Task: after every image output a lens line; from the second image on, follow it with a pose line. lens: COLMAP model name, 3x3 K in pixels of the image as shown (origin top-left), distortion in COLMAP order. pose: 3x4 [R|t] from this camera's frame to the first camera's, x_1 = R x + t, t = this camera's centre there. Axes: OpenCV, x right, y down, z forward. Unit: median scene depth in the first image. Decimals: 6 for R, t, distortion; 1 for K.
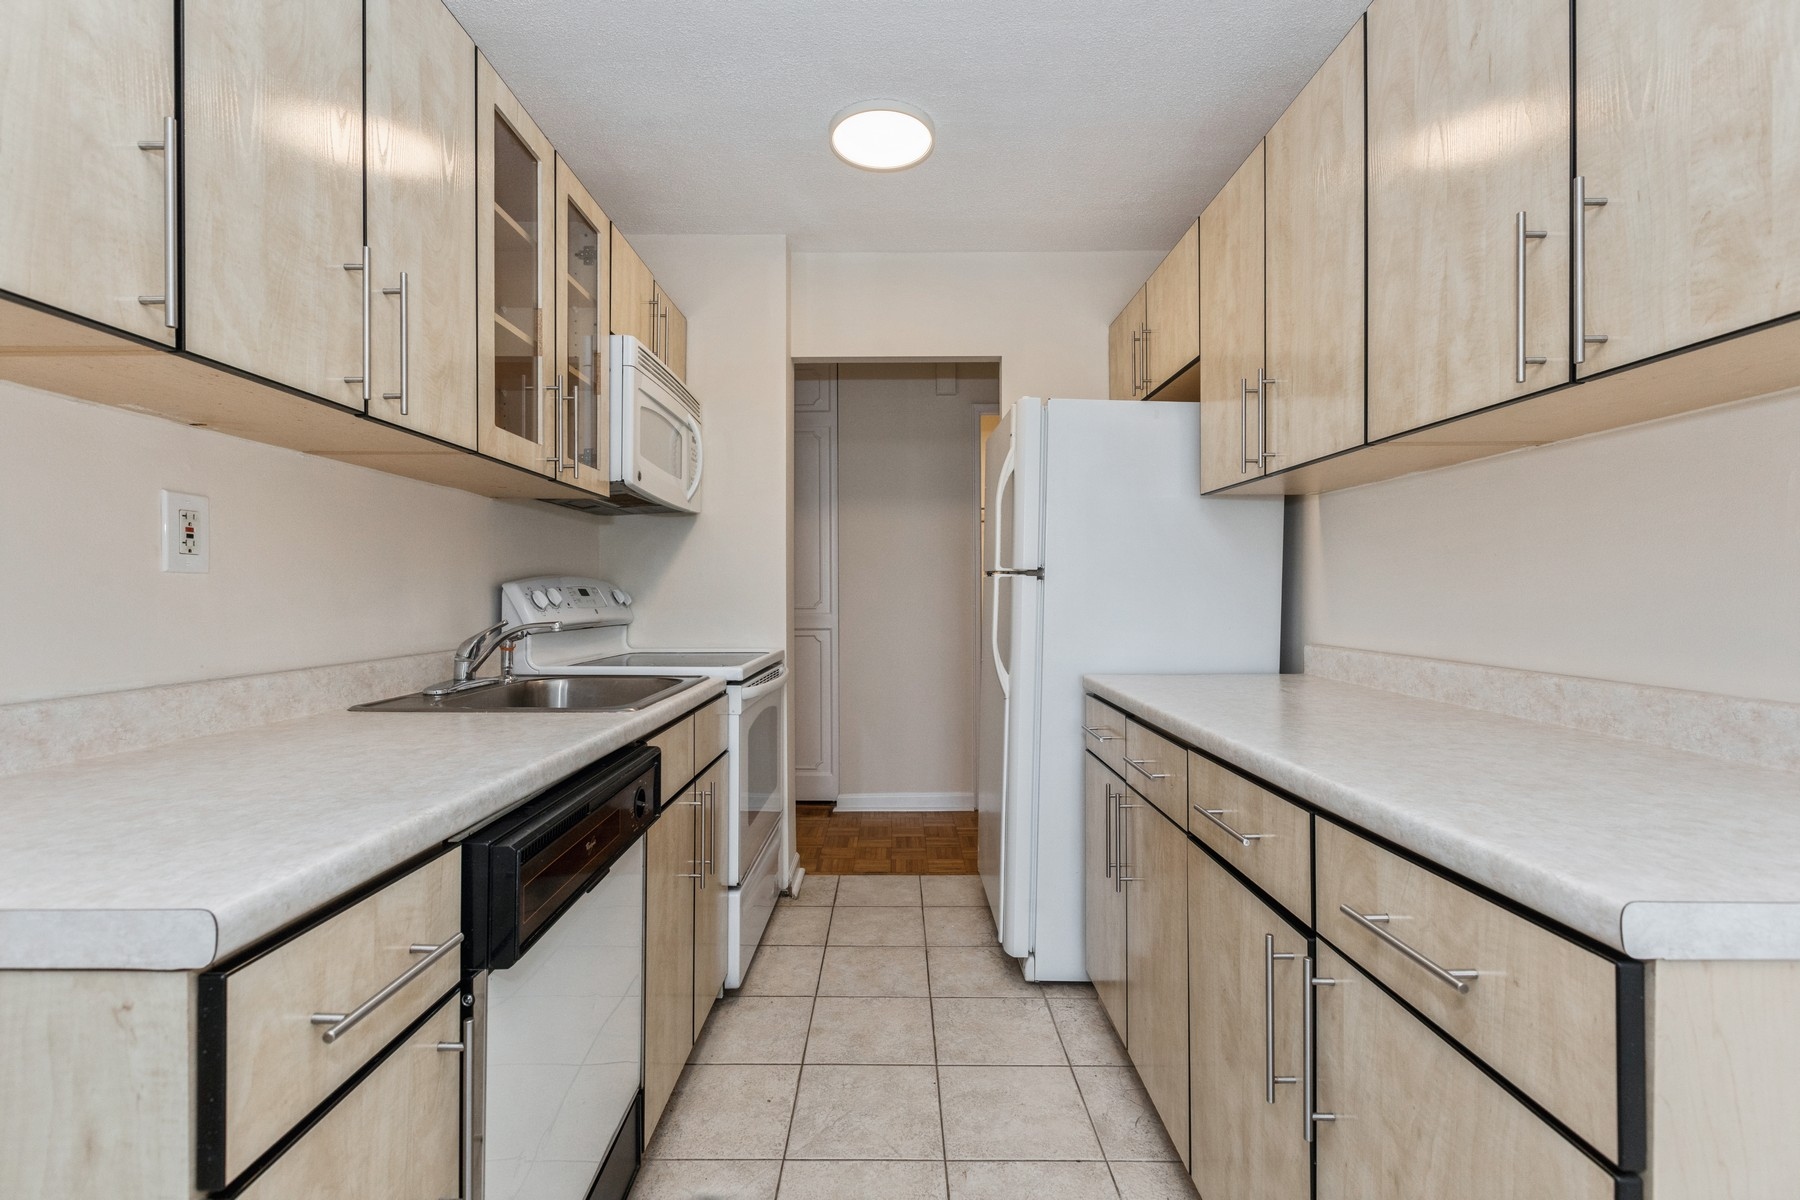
lens RADIAL K [[794.0, 0, 896.1], [0, 794.0, 597.0], [0, 0, 1]] dist [-0.000310, 0.000193]
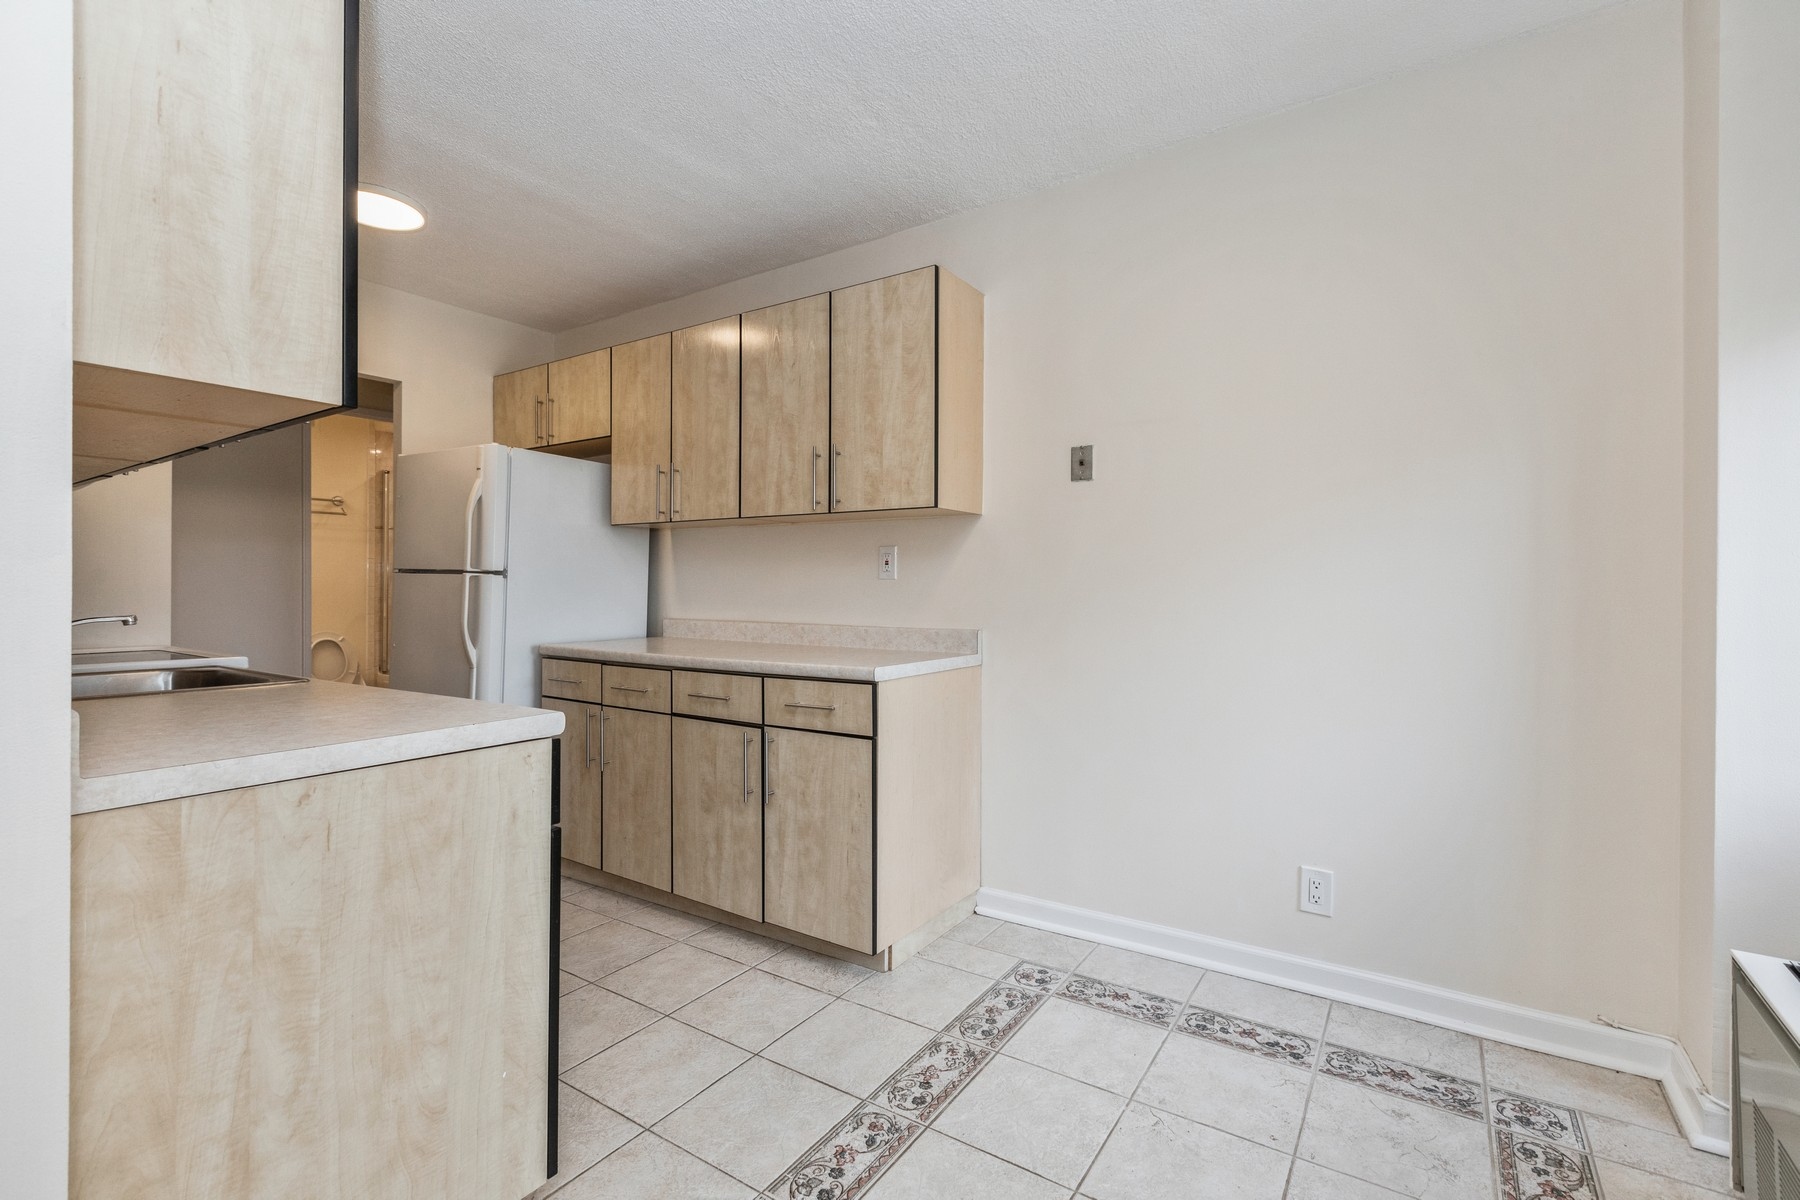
lens RADIAL K [[804.2, 0, 899.3], [0, 804.2, 586.3], [0, 0, 1]] dist [0.001337, -0.000219]
pose [[0.554145, 0.003077, 0.832414, -1.016063], [0.000953, 0.999990, -0.004330, -0.001284], [-0.832419, 0.003192, 0.554137, -0.571858]]
